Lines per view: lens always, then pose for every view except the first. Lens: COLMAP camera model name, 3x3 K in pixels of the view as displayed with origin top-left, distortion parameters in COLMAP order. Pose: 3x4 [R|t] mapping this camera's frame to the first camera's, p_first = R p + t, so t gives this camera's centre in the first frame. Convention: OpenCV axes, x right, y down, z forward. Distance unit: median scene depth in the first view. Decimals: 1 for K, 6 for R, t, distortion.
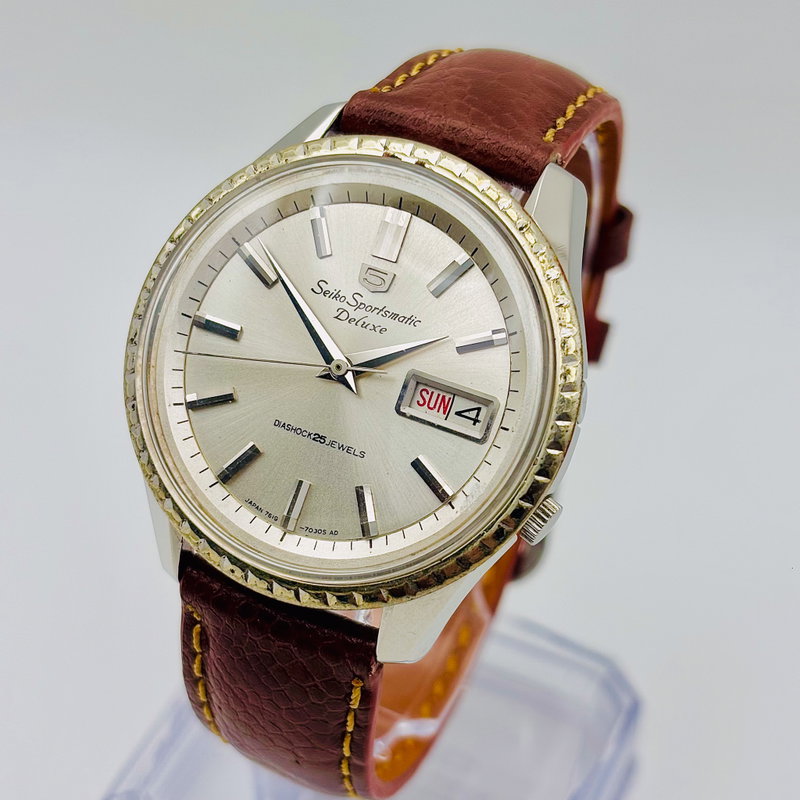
lens RADIAL K [[1666.9, 0, 392.4], [0, 1666.9, 406.1], [0, 0, 1]] dist [0.311214, 0.000000]
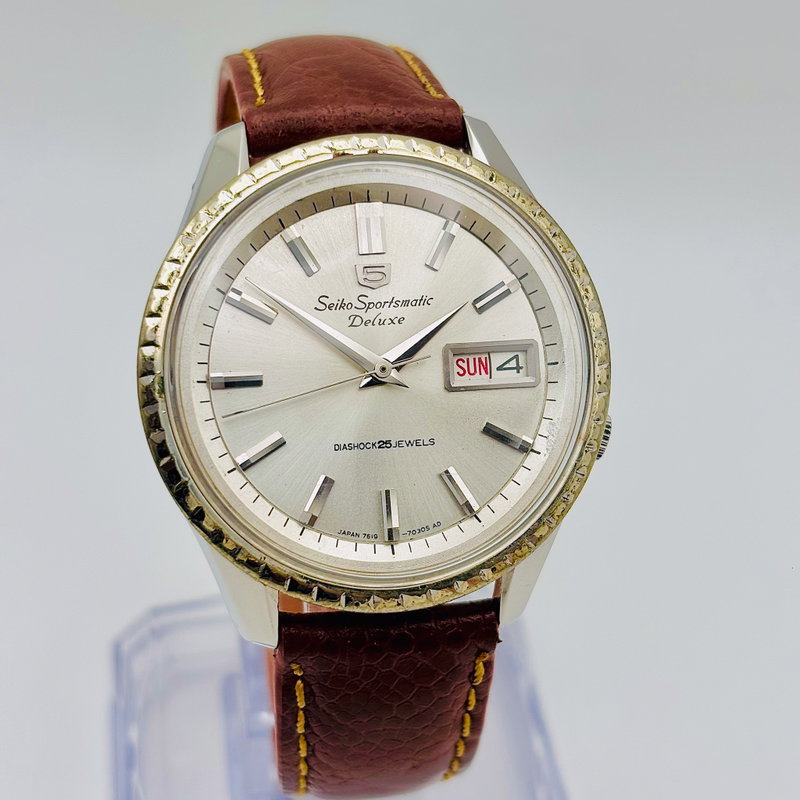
lens RADIAL K [[1666.9, 0, 395.2], [0, 1666.9, 401.1], [0, 0, 1]] dist [0.311214, 0.000000]
pose [[0.833287, -0.368693, 0.411943, -0.438501], [0.366249, 0.926326, 0.088215, -0.089855], [-0.414118, 0.077366, 0.906929, 0.094874]]
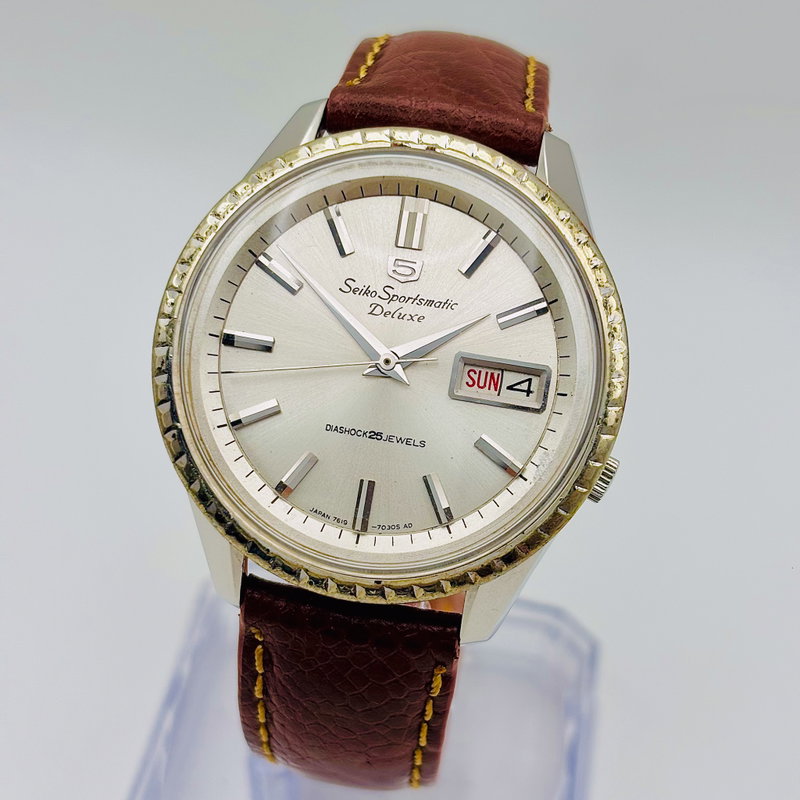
lens RADIAL K [[1666.9, 0, 400.9], [0, 1666.9, 406.2], [0, 0, 1]] dist [0.311214, 0.000000]
pose [[0.963162, -0.163284, 0.213675, -0.239583], [0.162297, 0.986490, 0.022274, -0.017661], [-0.214425, 0.013225, 0.976651, 0.022782]]
